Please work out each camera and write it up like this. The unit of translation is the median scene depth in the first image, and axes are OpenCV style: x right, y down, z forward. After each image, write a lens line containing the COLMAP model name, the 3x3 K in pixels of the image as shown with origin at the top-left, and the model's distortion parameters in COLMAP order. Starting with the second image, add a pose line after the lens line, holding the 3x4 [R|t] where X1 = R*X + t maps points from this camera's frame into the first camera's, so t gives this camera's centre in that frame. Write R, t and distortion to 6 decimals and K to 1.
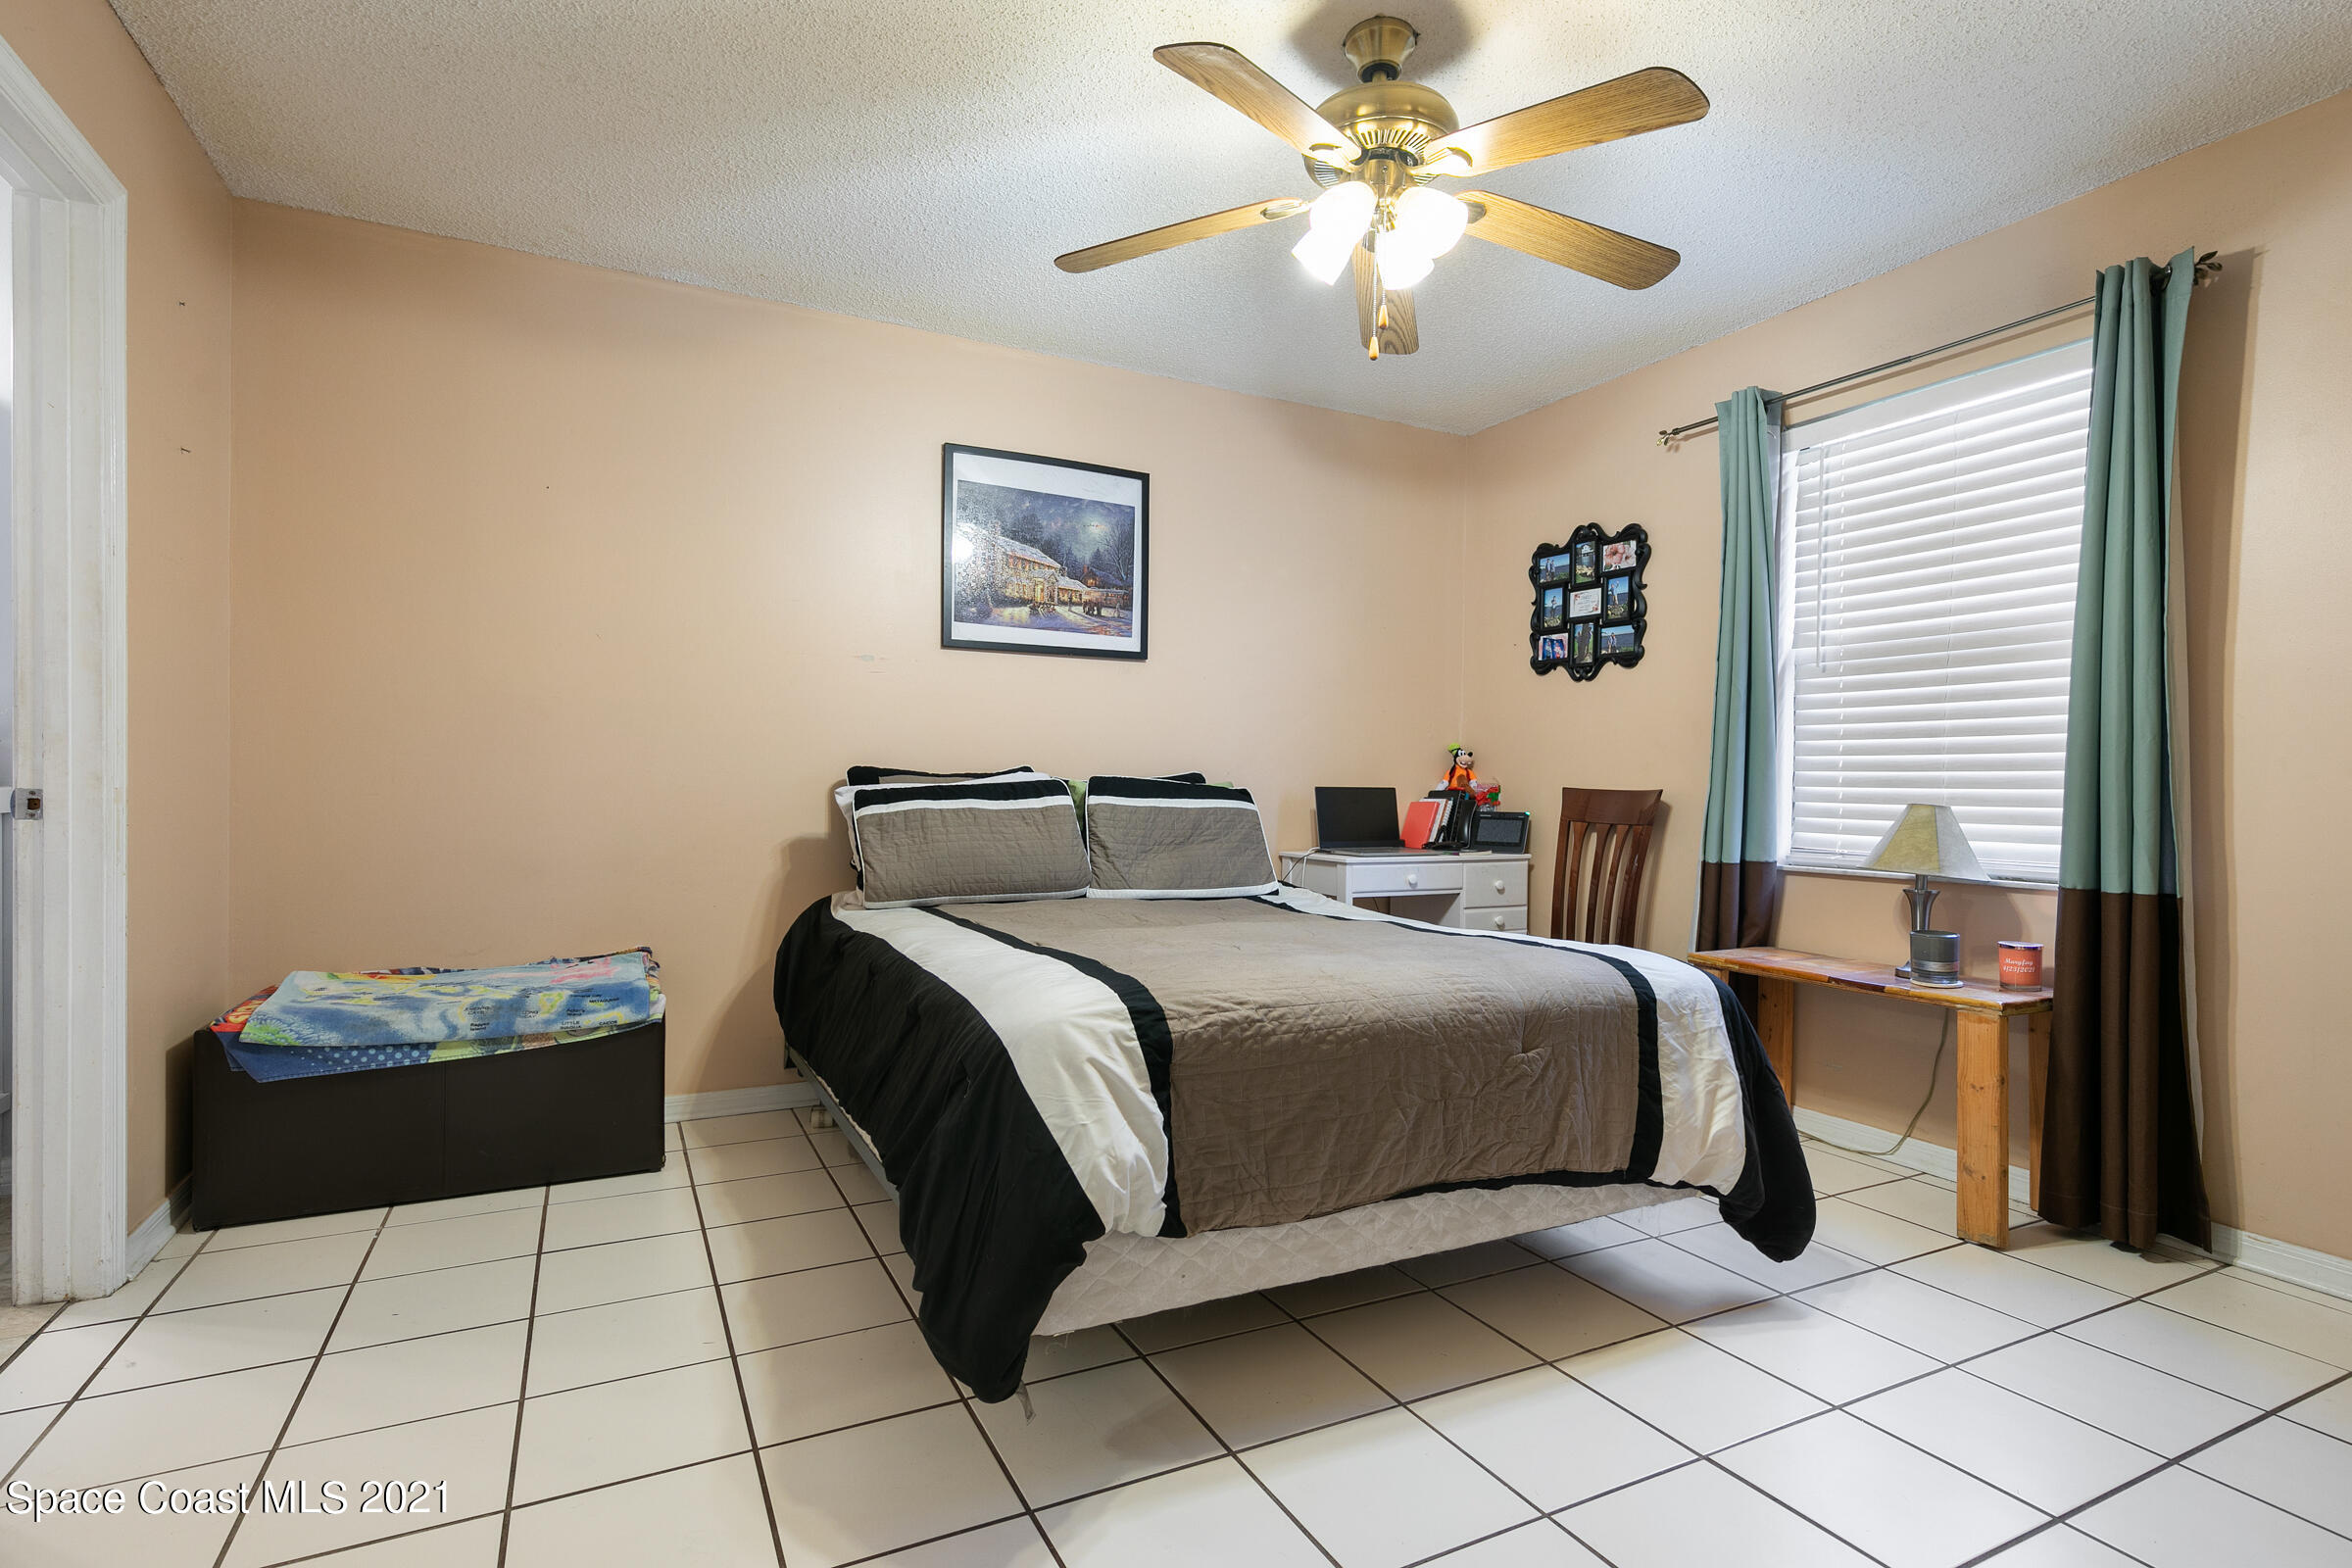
lens RADIAL K [[1137.4, 0, 1180.2], [0, 1137.4, 793.0], [0, 0, 1]] dist [0.006341, -0.000414]
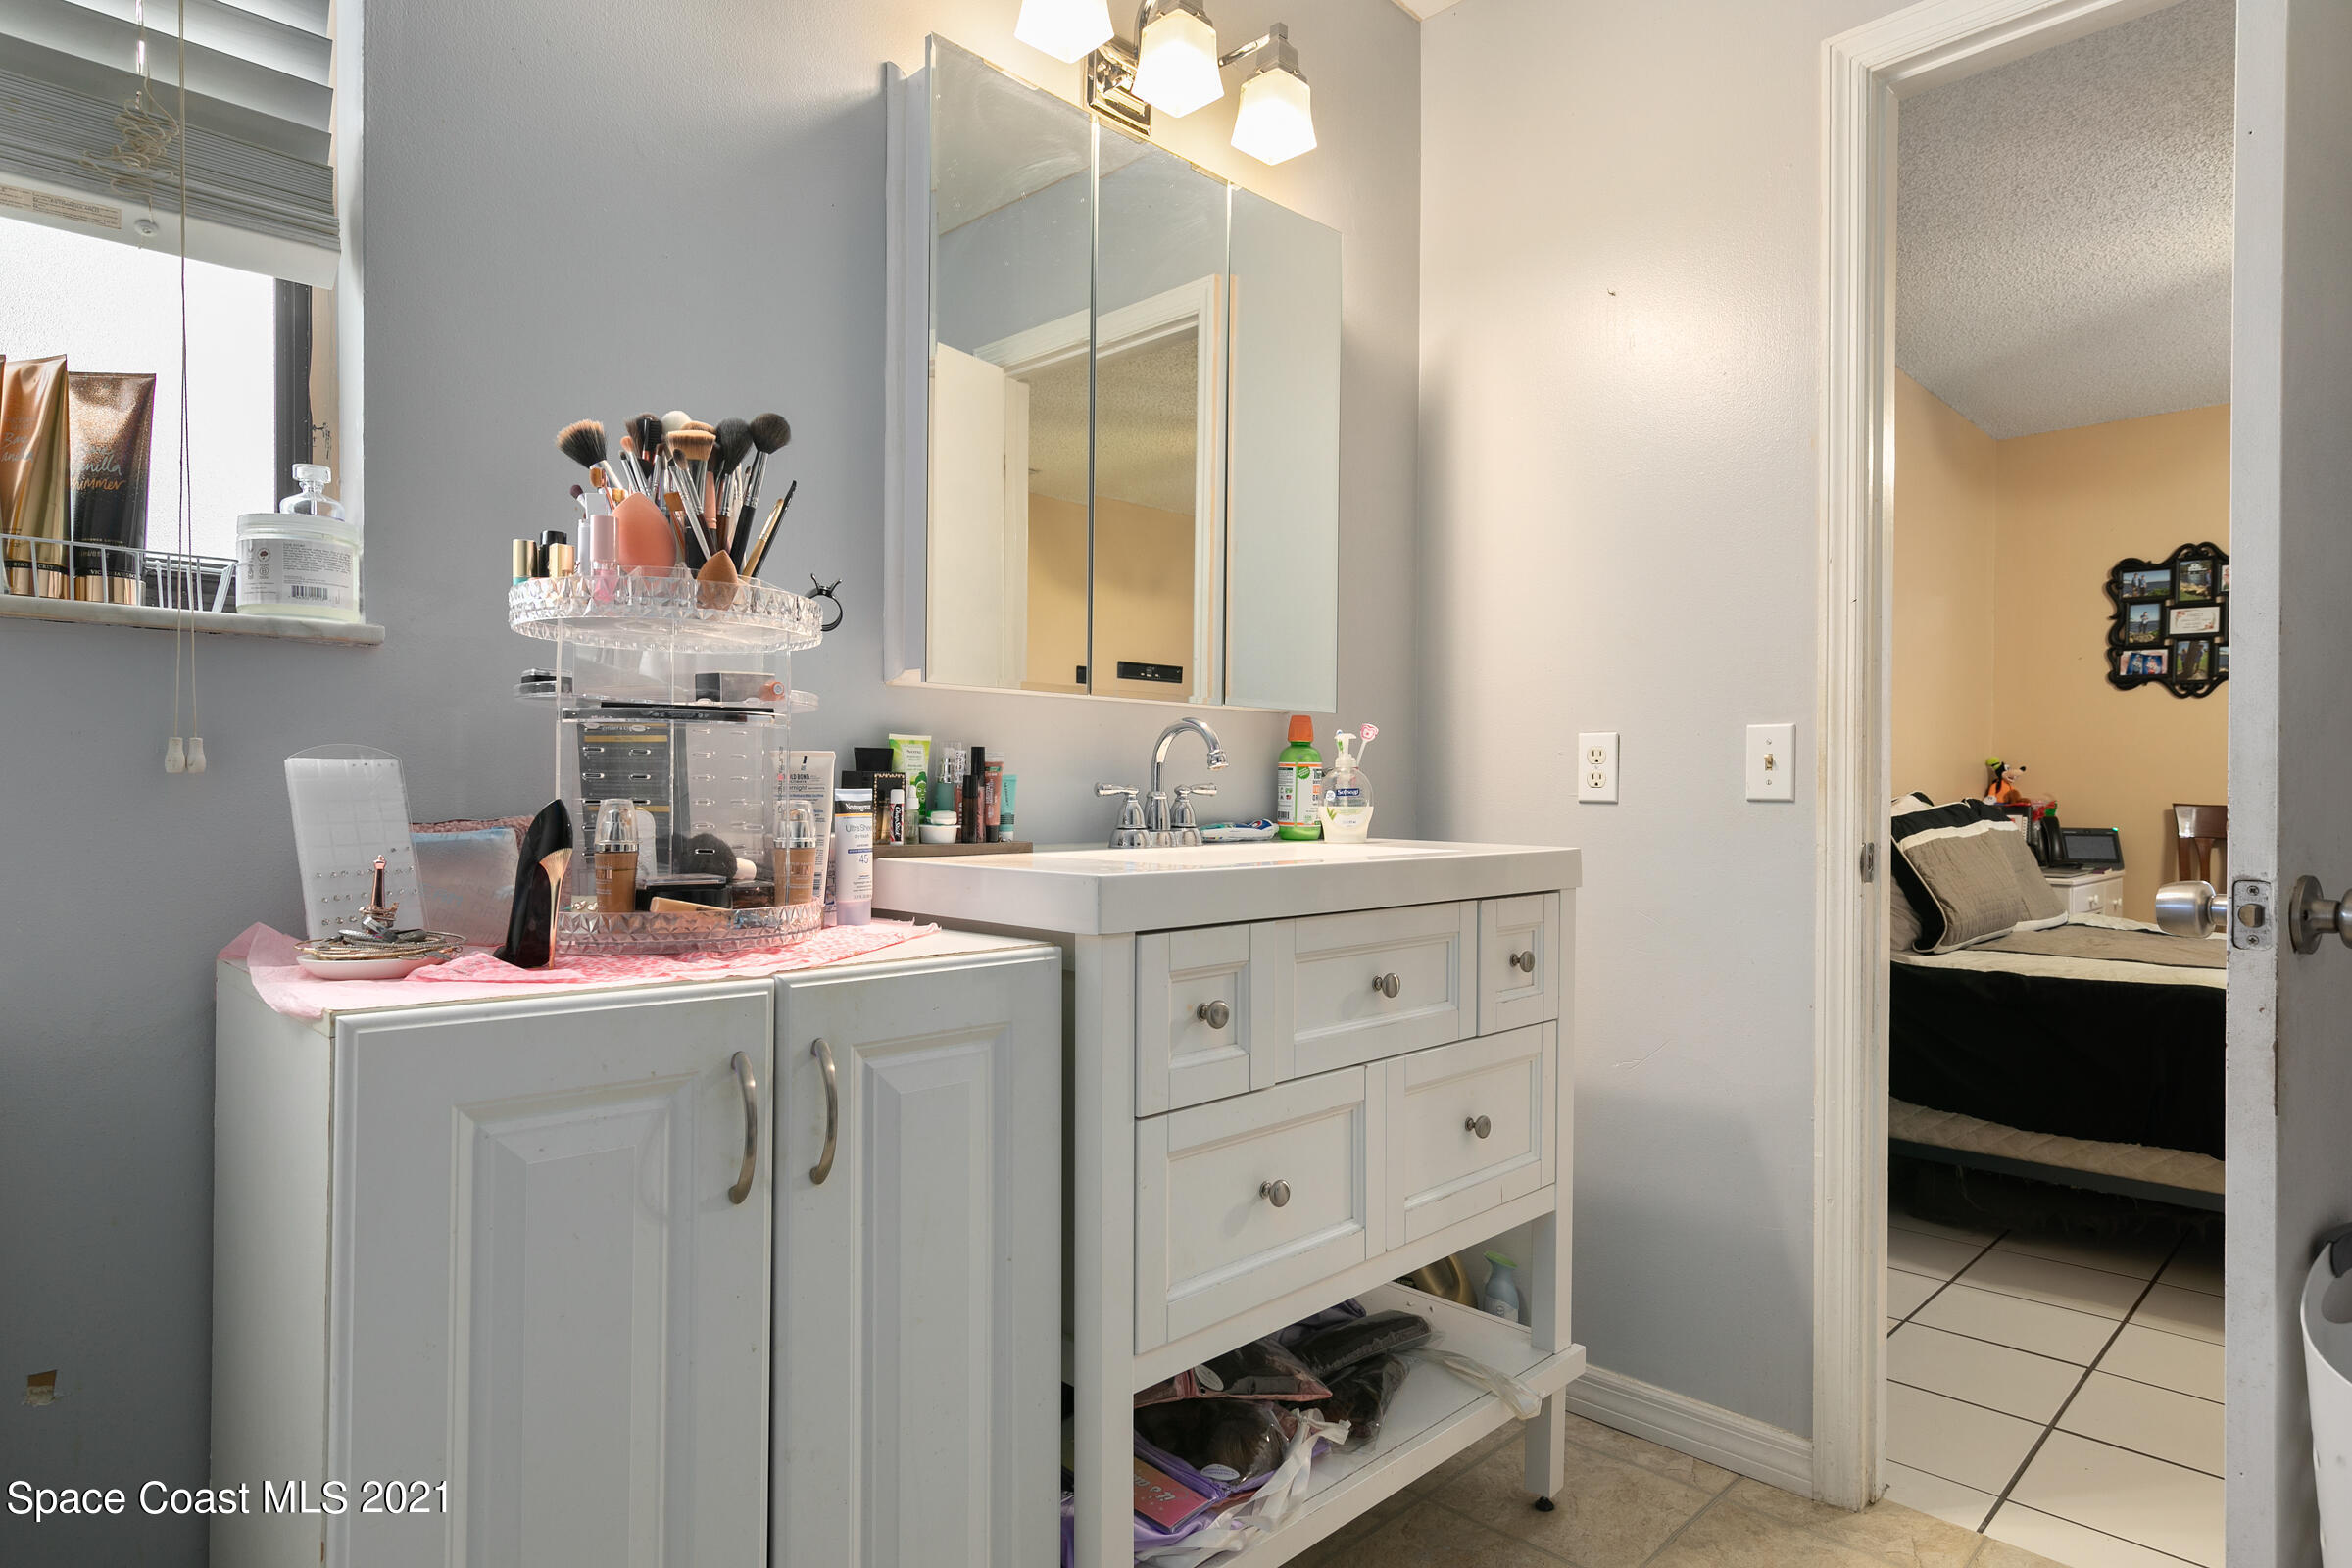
lens RADIAL K [[1342.0, 0, 1188.7], [0, 1342.0, 804.5], [0, 0, 1]] dist [-0.006720, -0.000627]
pose [[0.950371, -0.010129, 0.310954, -0.890742], [0.008232, 0.999939, 0.007411, -0.020307], [-0.311010, -0.004484, 0.950396, 0.153458]]
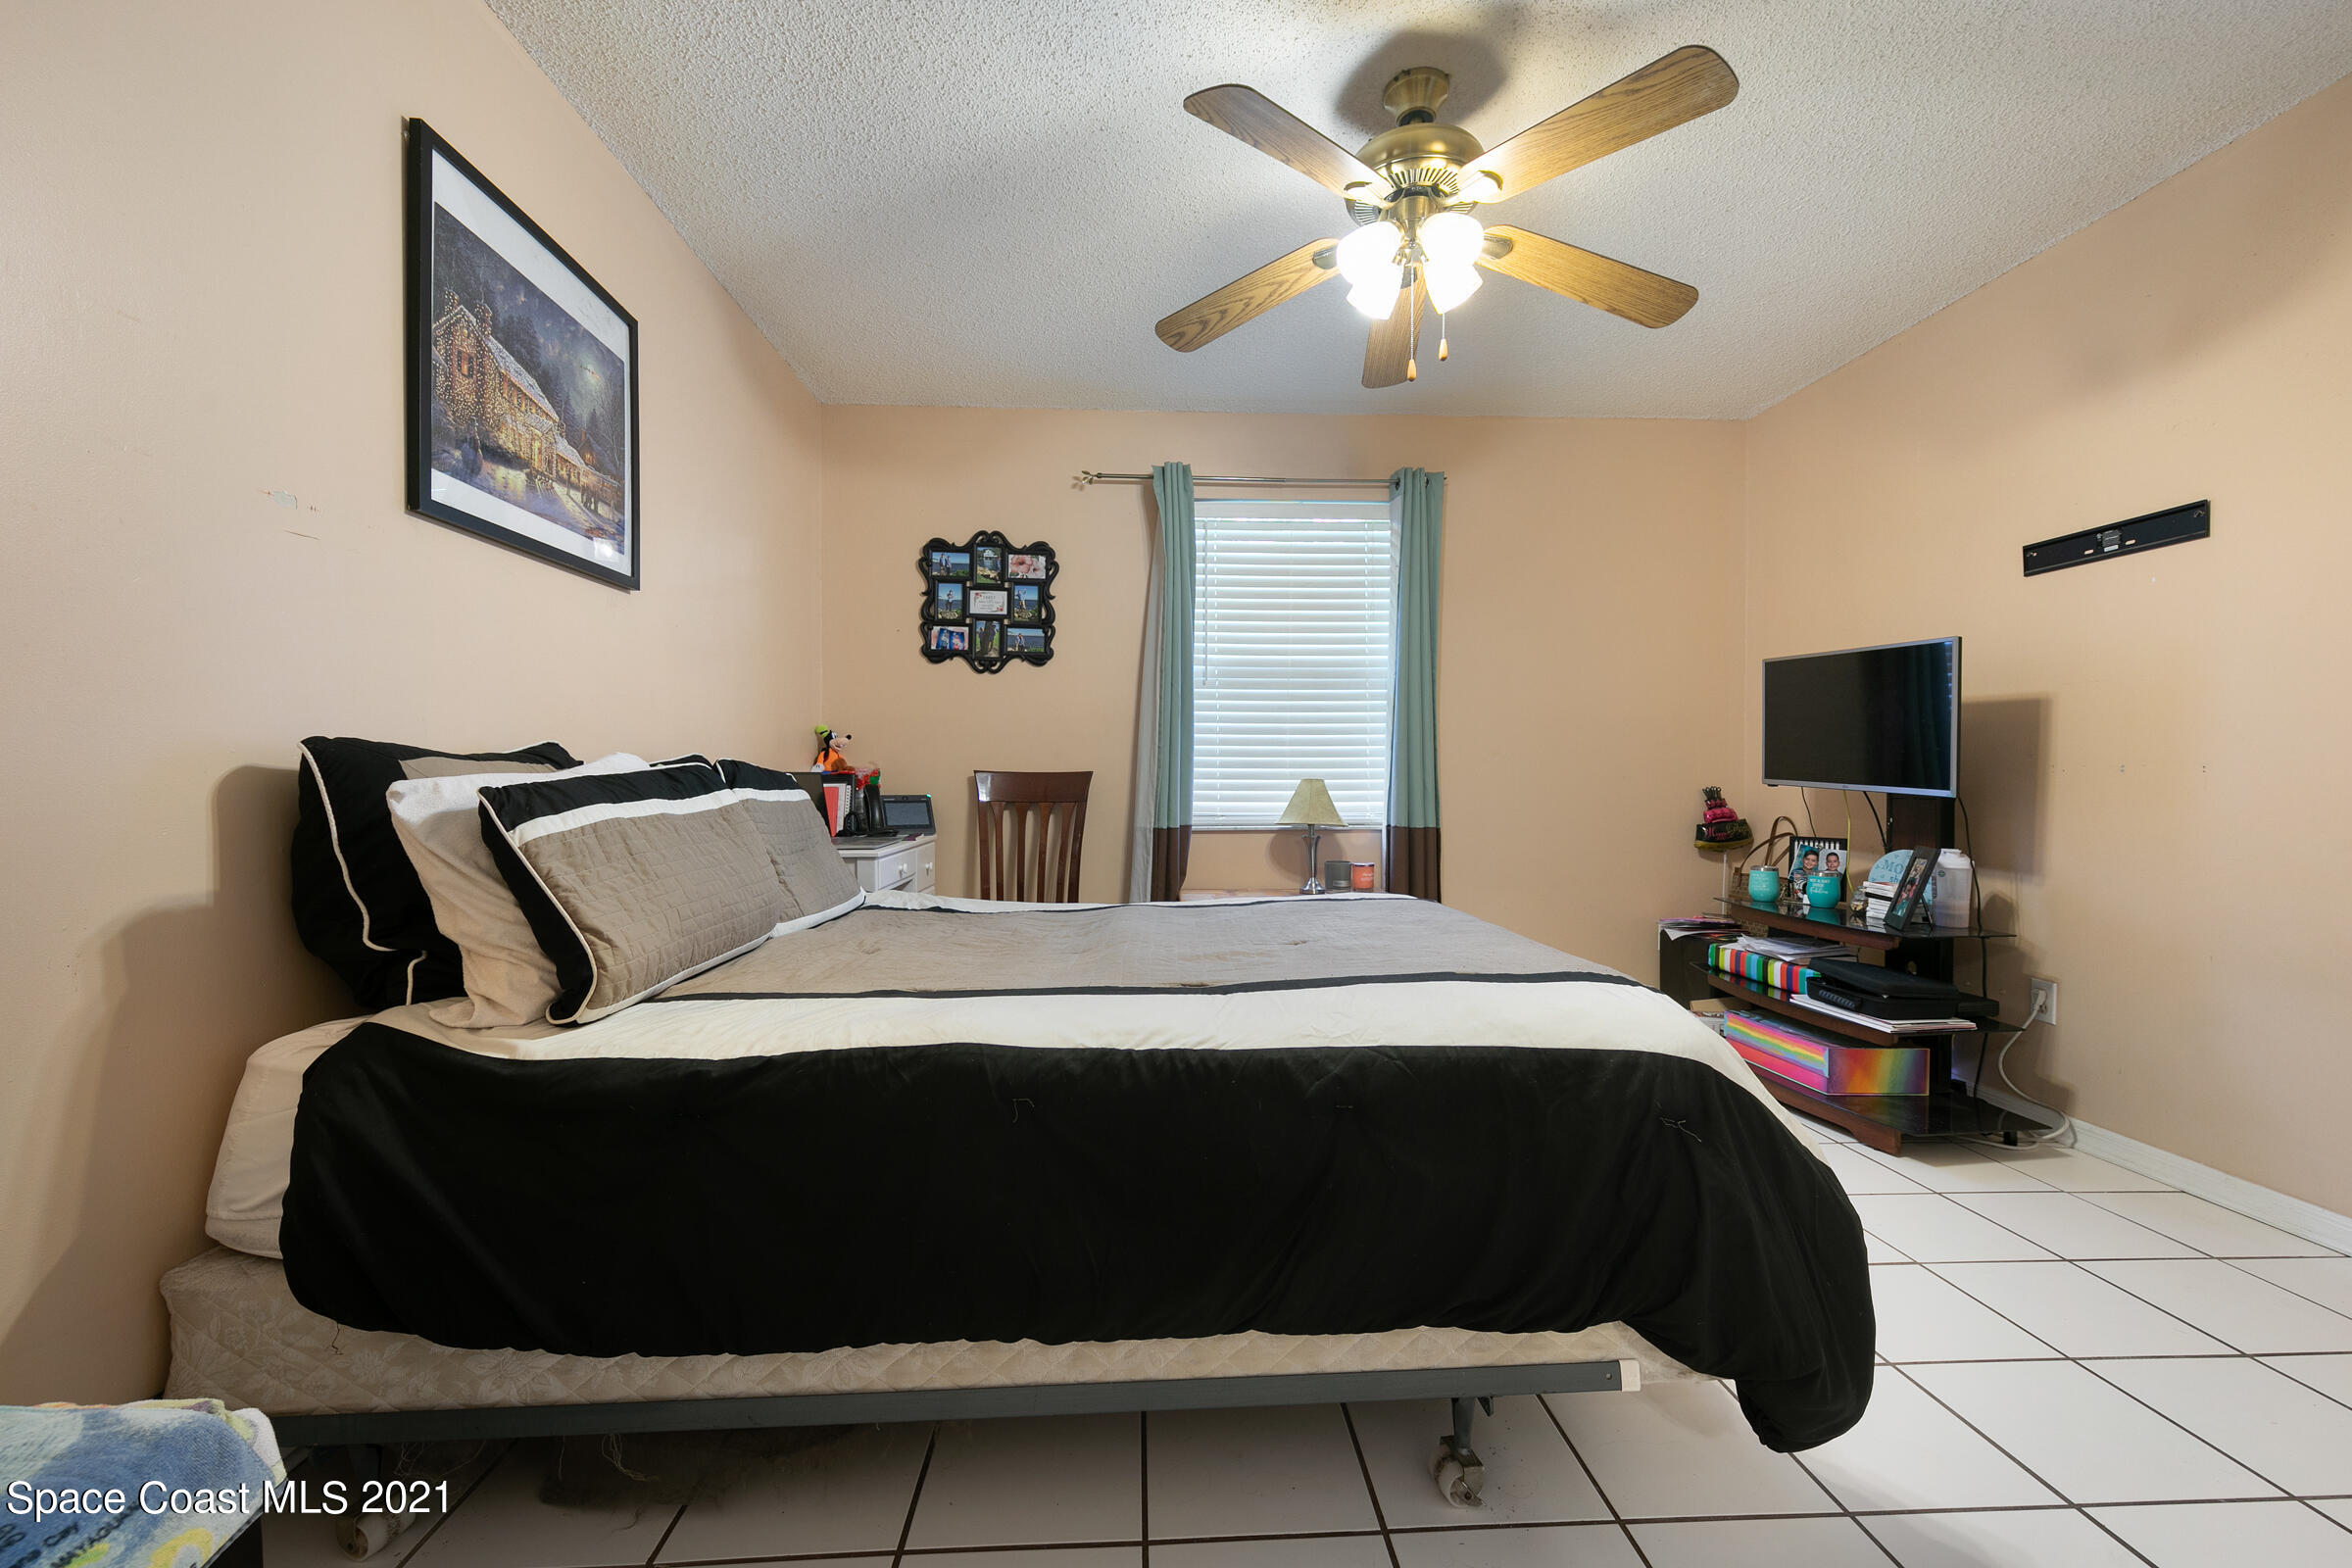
lens RADIAL K [[960.7, 0, 1190.3], [0, 960.7, 781.6], [0, 0, 1]] dist [-0.002636, -0.000602]
pose [[0.412265, -0.019135, 0.910863, -0.425211], [0.011202, 0.999810, 0.015934, -0.006520], [-0.910995, 0.003635, 0.412401, 0.454012]]
